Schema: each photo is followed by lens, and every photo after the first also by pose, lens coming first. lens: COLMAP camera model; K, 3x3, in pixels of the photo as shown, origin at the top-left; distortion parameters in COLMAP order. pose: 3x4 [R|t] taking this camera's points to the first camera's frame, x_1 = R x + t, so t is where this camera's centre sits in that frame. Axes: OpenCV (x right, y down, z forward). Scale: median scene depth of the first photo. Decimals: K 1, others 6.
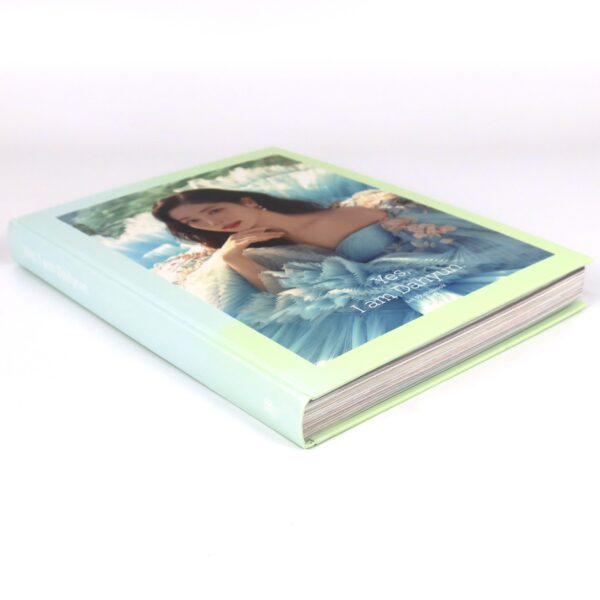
lens RADIAL K [[1043.4, 0, 294.3], [0, 1043.4, 301.3], [0, 0, 1]] dist [0.027376, 0.000000]
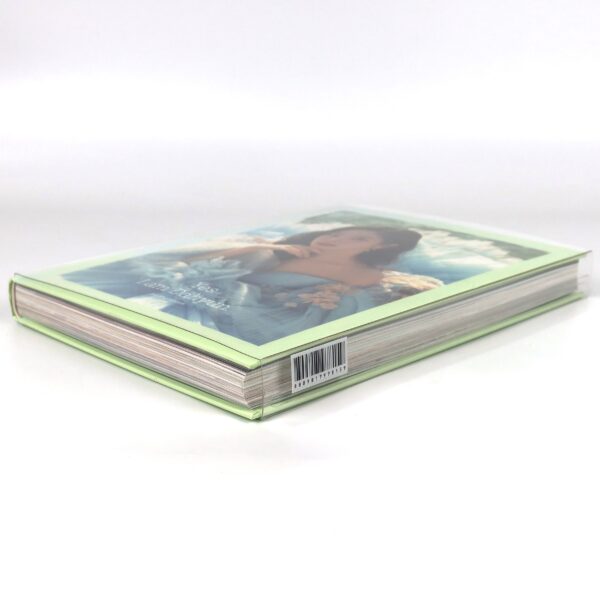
lens RADIAL K [[1043.4, 0, 298.6], [0, 1043.4, 299.6], [0, 0, 1]] dist [0.027376, 0.000000]
pose [[0.055530, 0.309543, -0.949263, 1.055987], [-0.447382, 0.857663, 0.253503, -0.309308], [0.892617, 0.410606, 0.186110, 0.883739]]
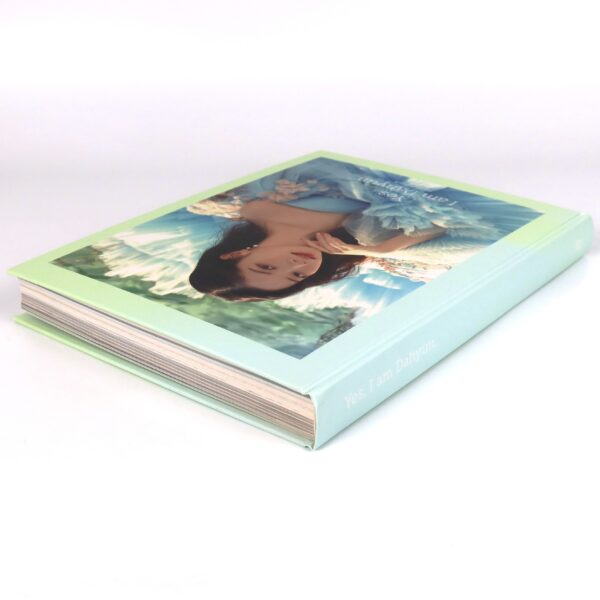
lens RADIAL K [[950.5, 0, 305.9], [0, 950.5, 300.2], [0, 0, 1]] dist [-0.007446, 0.000000]
pose [[-0.182132, -0.408494, 0.894405, -0.906362], [0.449920, 0.774186, 0.445206, -0.456003], [-0.874300, 0.483497, 0.042786, 1.082280]]
